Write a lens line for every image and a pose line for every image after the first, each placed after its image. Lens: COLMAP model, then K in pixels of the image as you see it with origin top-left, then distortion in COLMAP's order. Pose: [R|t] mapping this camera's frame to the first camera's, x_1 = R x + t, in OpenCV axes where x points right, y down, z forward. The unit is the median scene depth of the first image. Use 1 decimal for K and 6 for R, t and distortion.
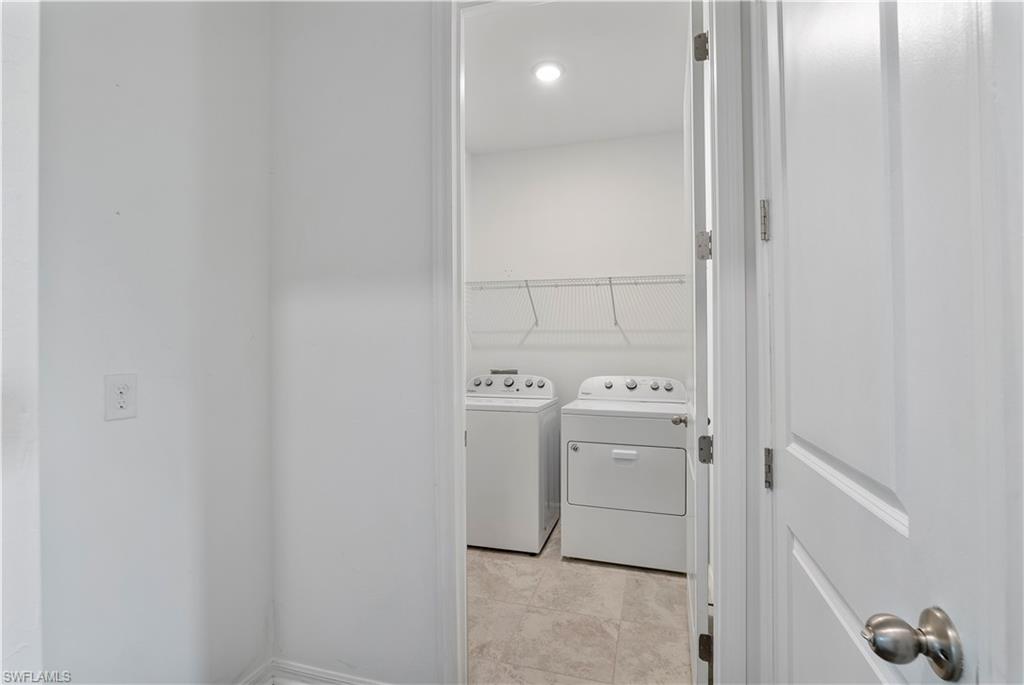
lens RADIAL K [[473.1, 0, 511.3], [0, 473.1, 344.2], [0, 0, 1]] dist [-0.015514, 0.005061]
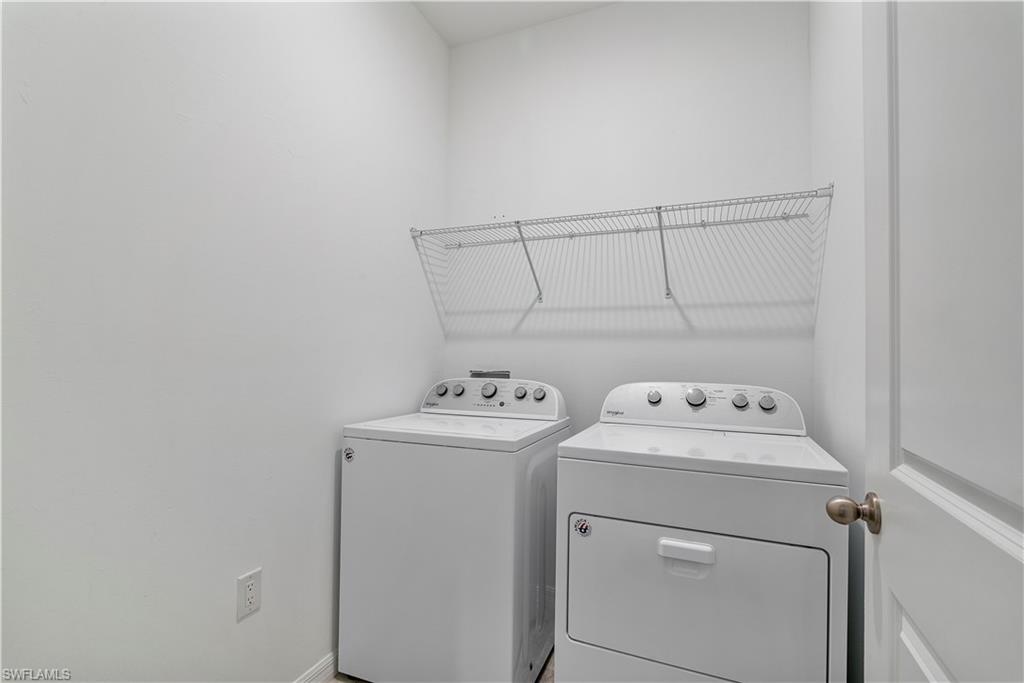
lens RADIAL K [[473.1, 0, 510.5], [0, 473.1, 358.6], [0, 0, 1]] dist [-0.015514, 0.005061]
pose [[0.994465, -0.000536, -0.105071, 0.088309], [0.004315, 0.999352, 0.035736, 0.016605], [0.104983, -0.035992, 0.993822, 0.396715]]
